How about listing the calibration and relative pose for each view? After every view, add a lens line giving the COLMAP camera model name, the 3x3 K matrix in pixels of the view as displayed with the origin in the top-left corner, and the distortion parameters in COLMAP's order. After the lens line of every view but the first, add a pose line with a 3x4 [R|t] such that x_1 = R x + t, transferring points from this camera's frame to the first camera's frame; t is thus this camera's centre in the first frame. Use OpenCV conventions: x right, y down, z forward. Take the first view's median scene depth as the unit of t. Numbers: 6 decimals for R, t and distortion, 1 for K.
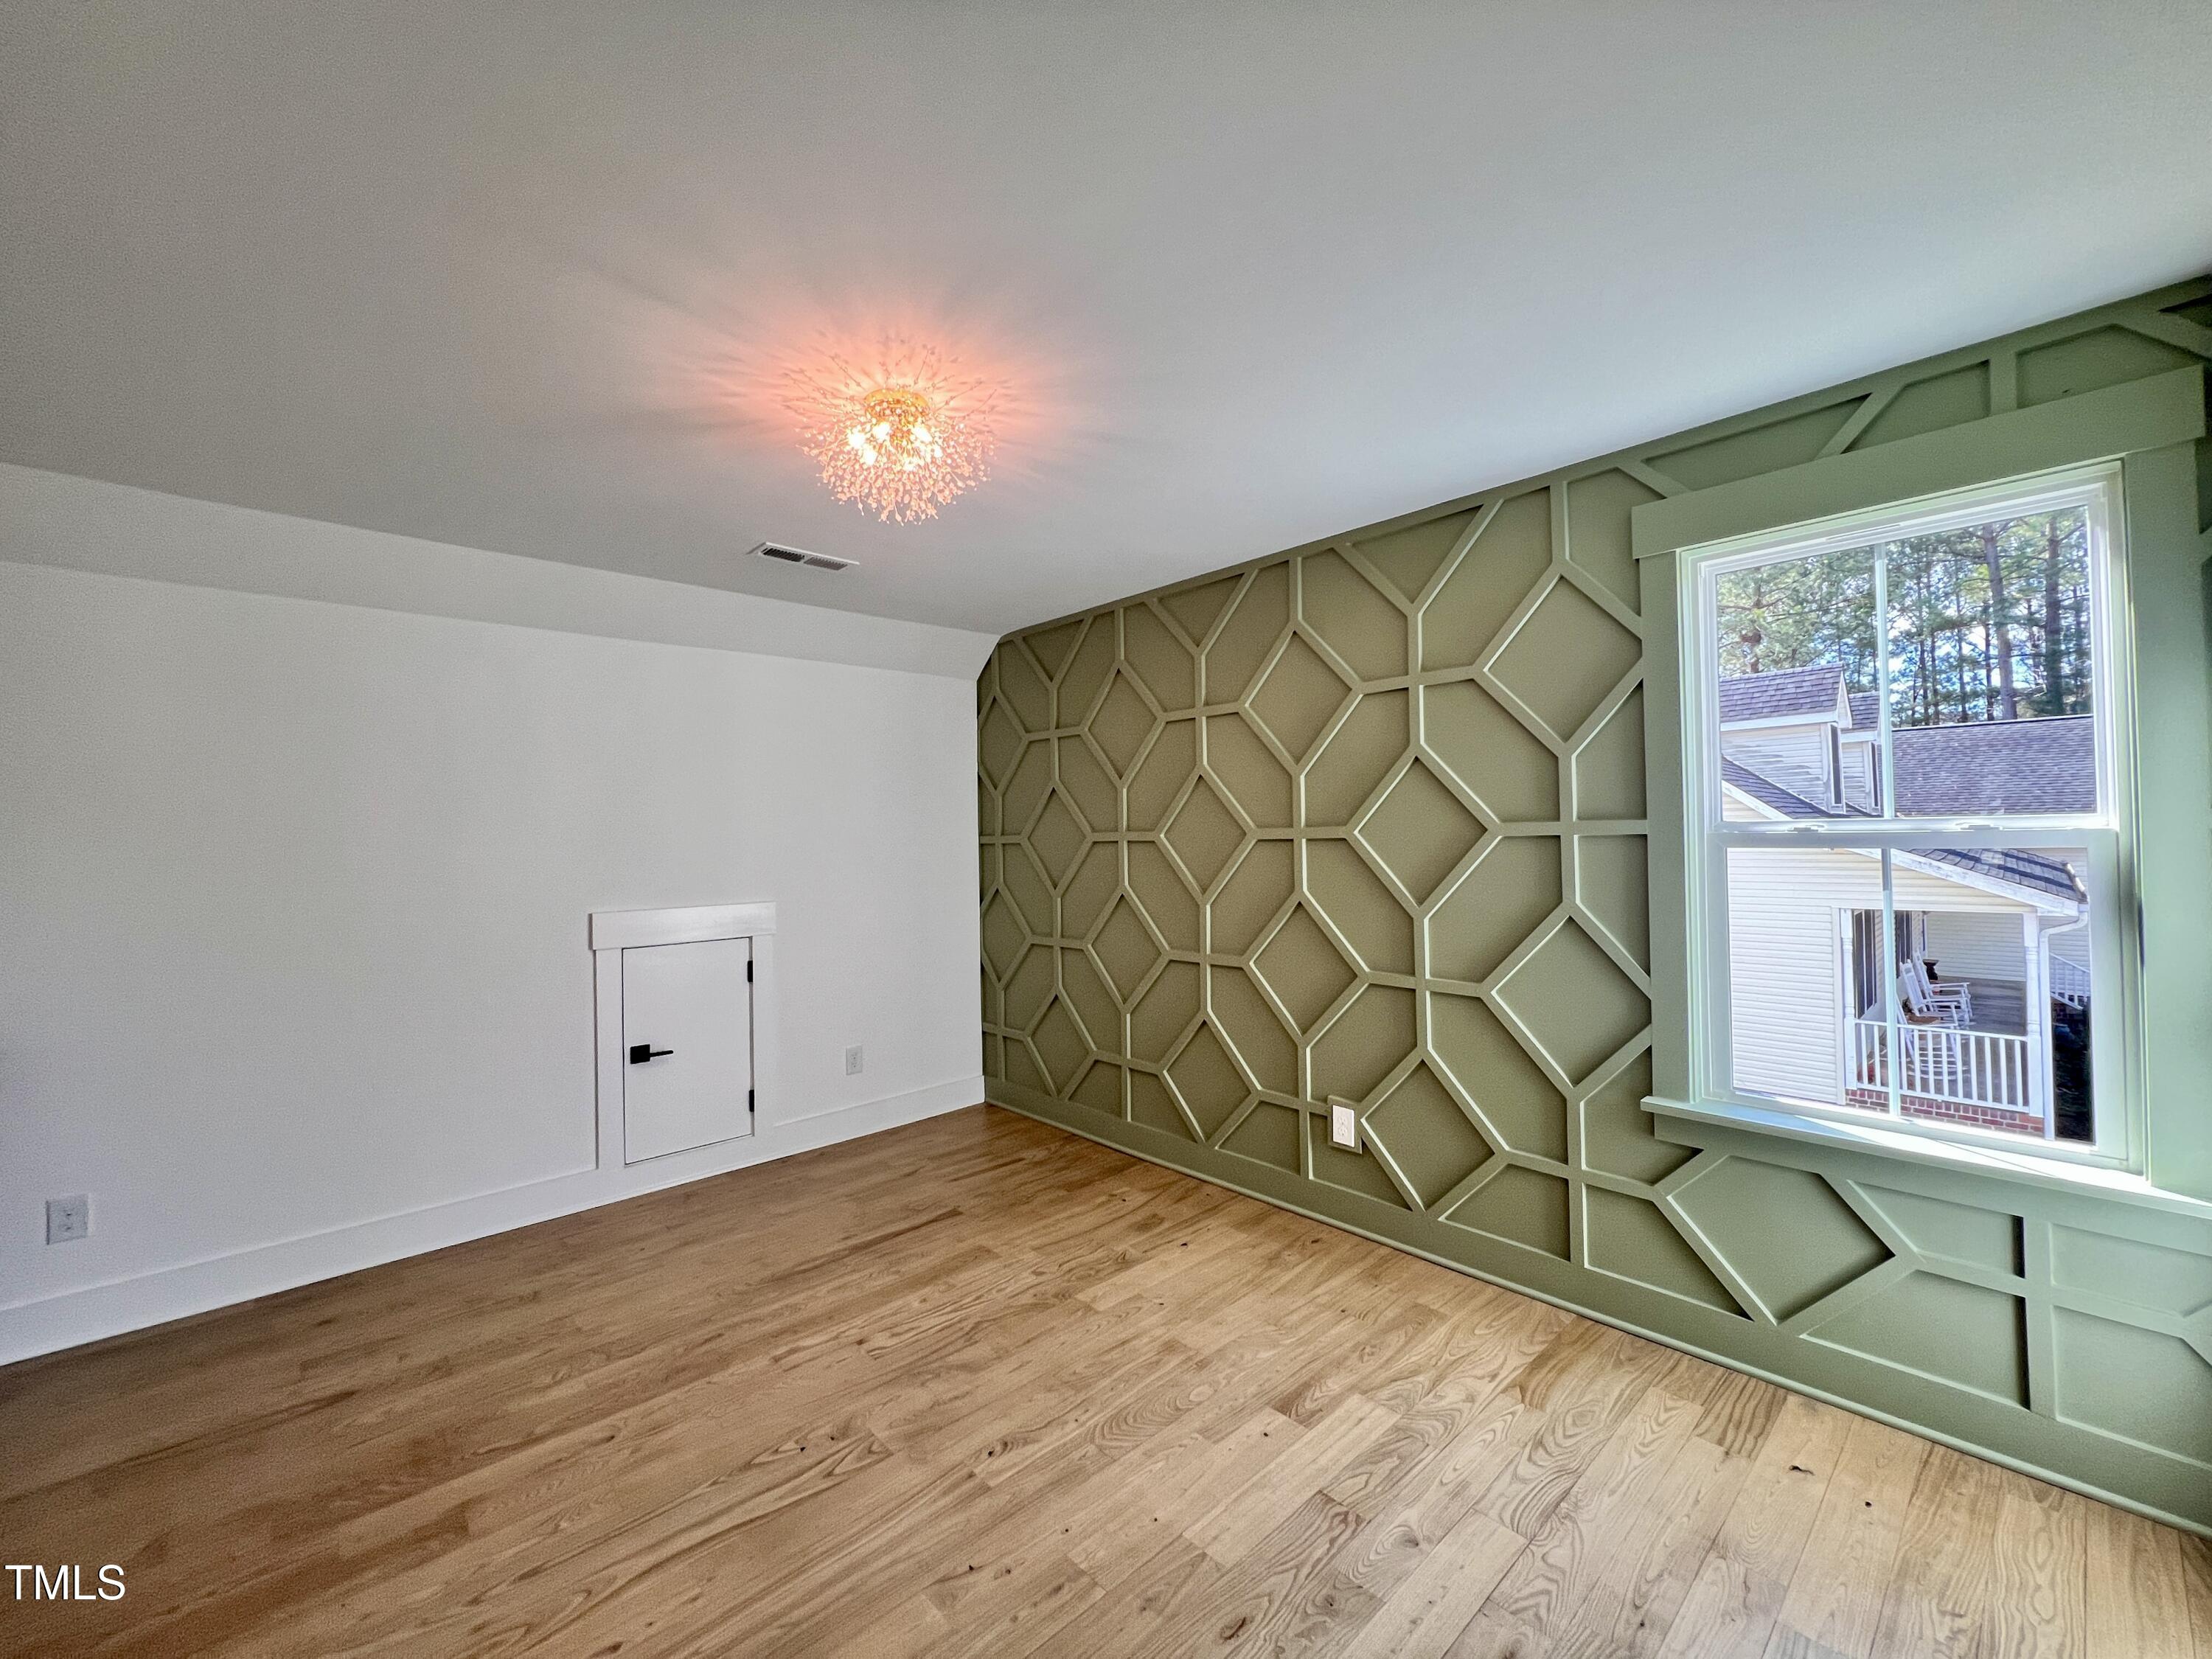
lens RADIAL K [[890.2, 0, 1106.0], [0, 890.2, 829.5], [0, 0, 1]] dist [-0.000965, -0.000537]
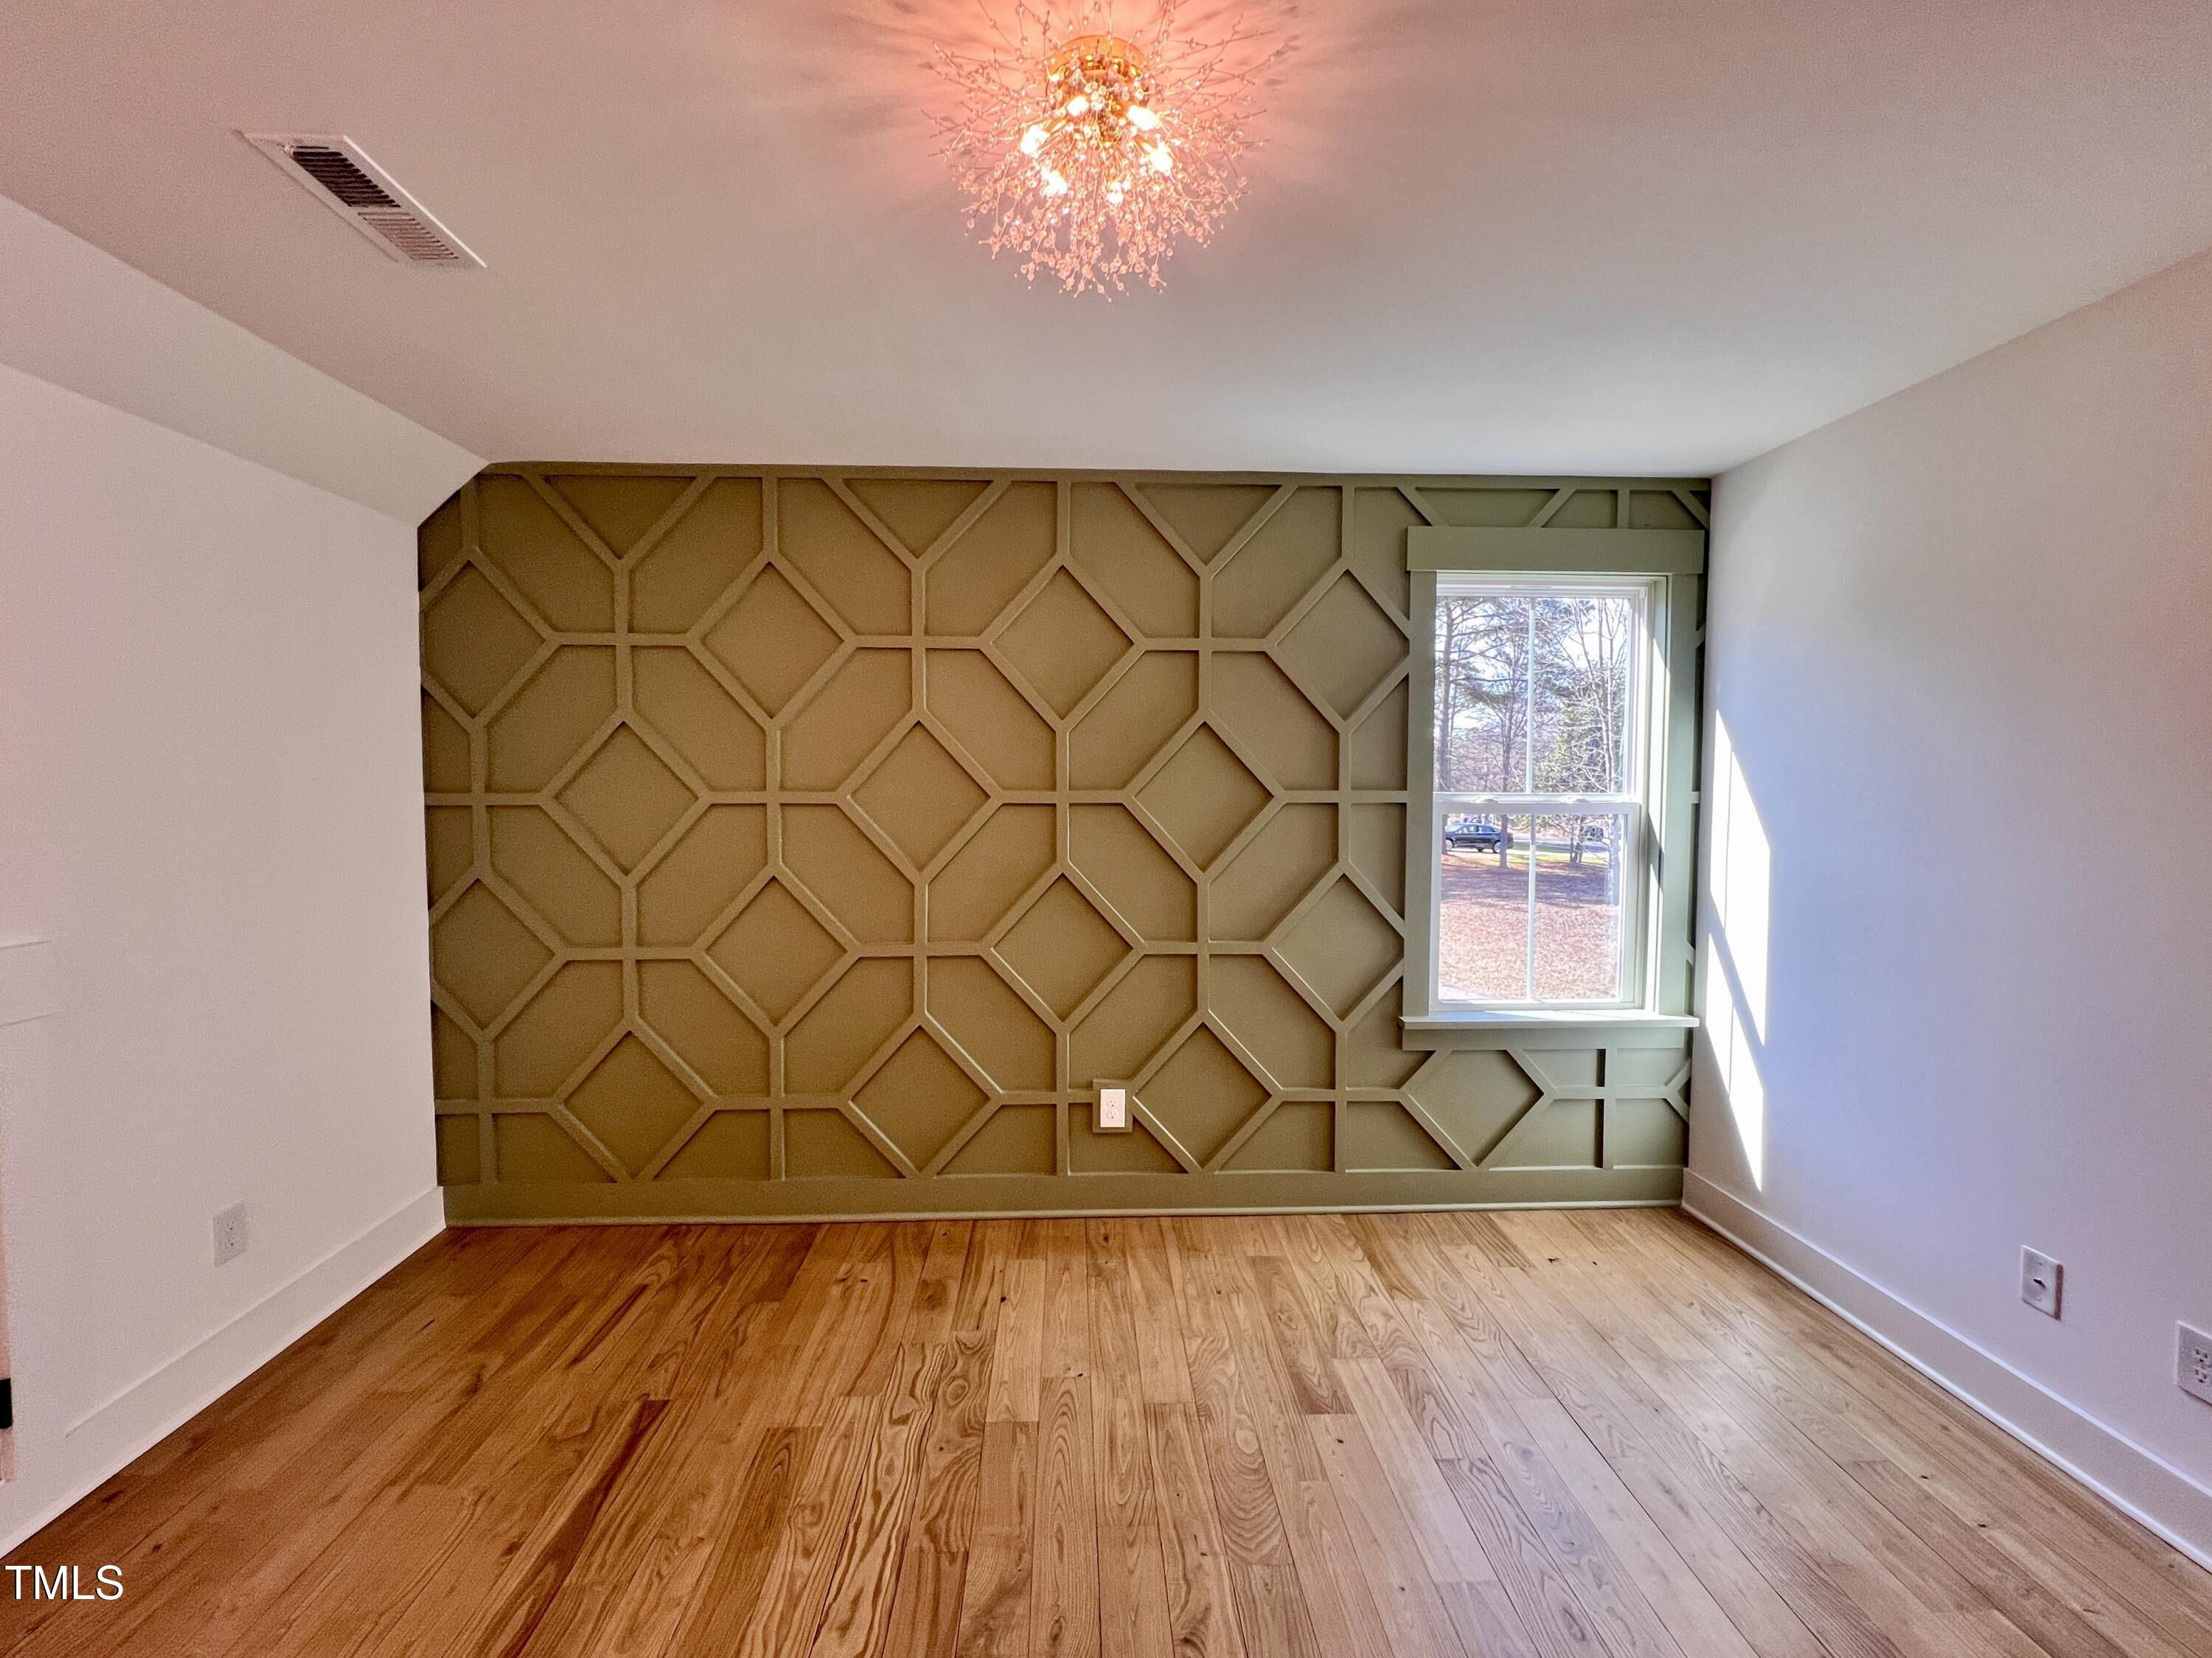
lens RADIAL K [[914.8, 0, 1106.0], [0, 914.8, 829.0], [0, 0, 1]] dist [-0.001847, -0.000432]
pose [[0.650596, -0.019803, 0.759166, -0.528452], [-0.018053, 0.998974, 0.041530, -0.003158], [-0.759210, -0.040725, 0.649571, 0.439076]]
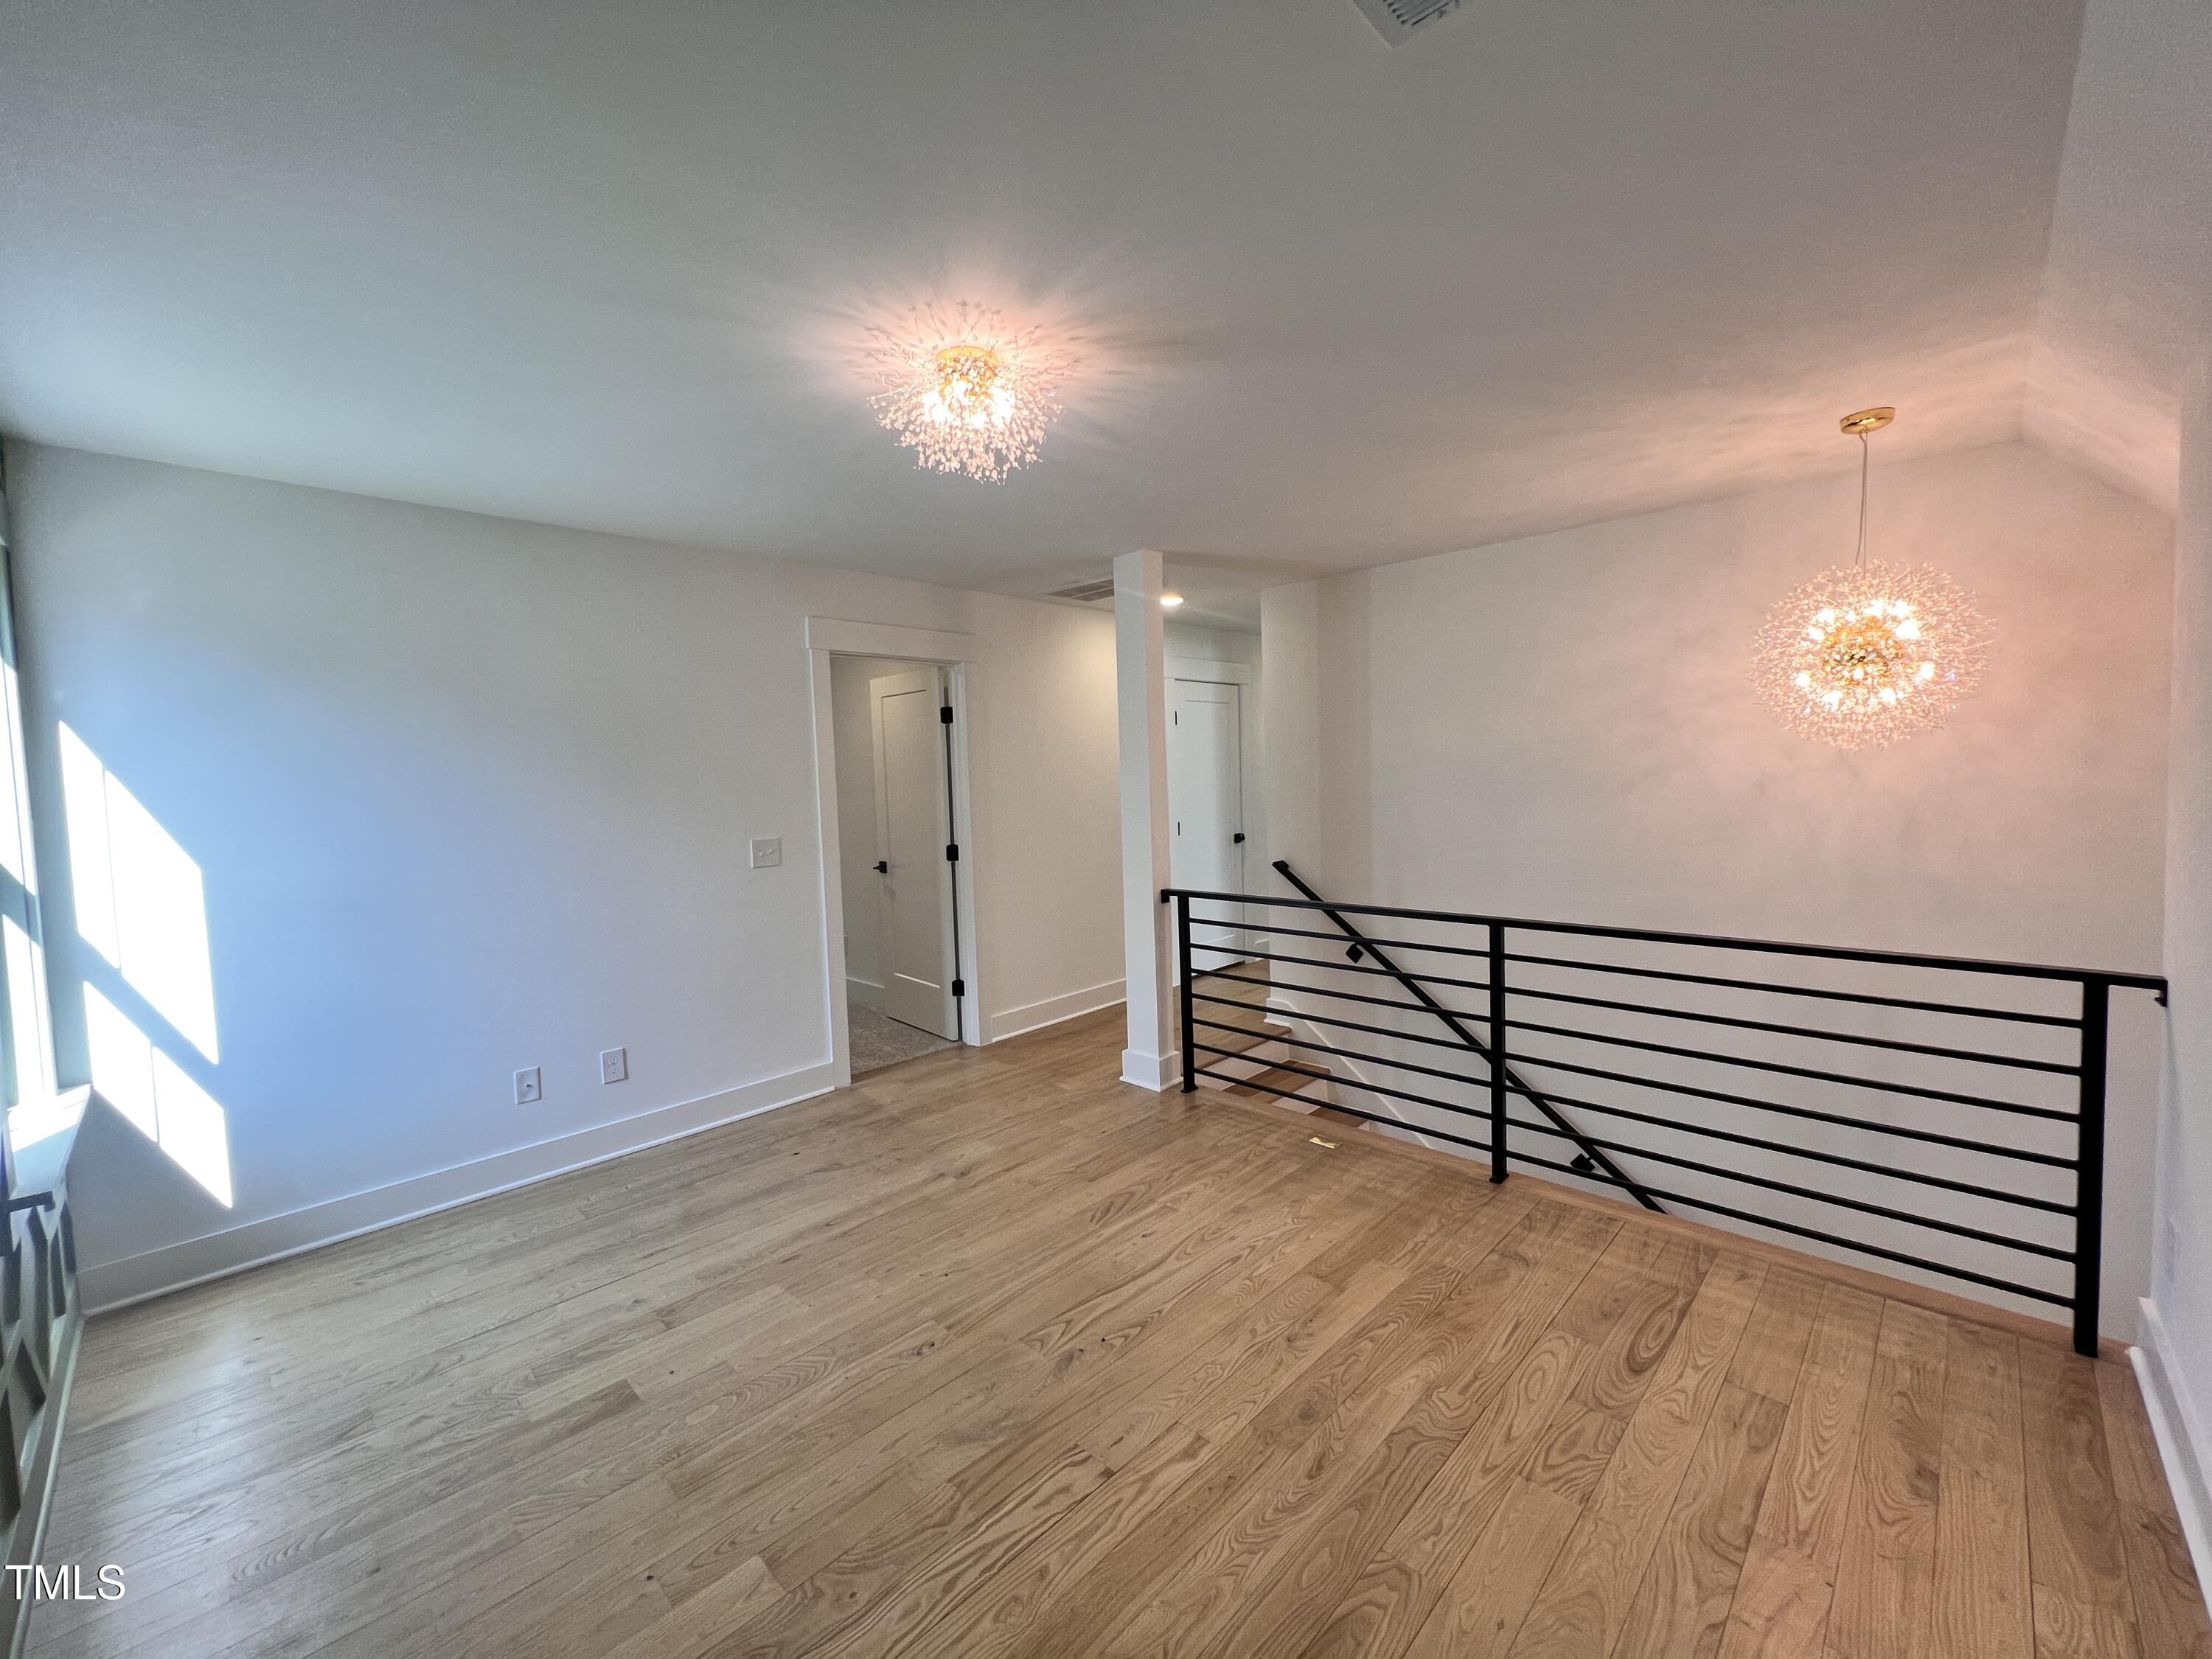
lens RADIAL K [[911.2, 0, 1096.9], [0, 911.2, 823.8], [0, 0, 1]] dist [-0.004363, -0.000054]
pose [[-0.997910, 0.049438, -0.041621, -0.234204], [0.047483, 0.997778, 0.046727, 0.002055], [0.043838, 0.044653, -0.998040, 1.548555]]
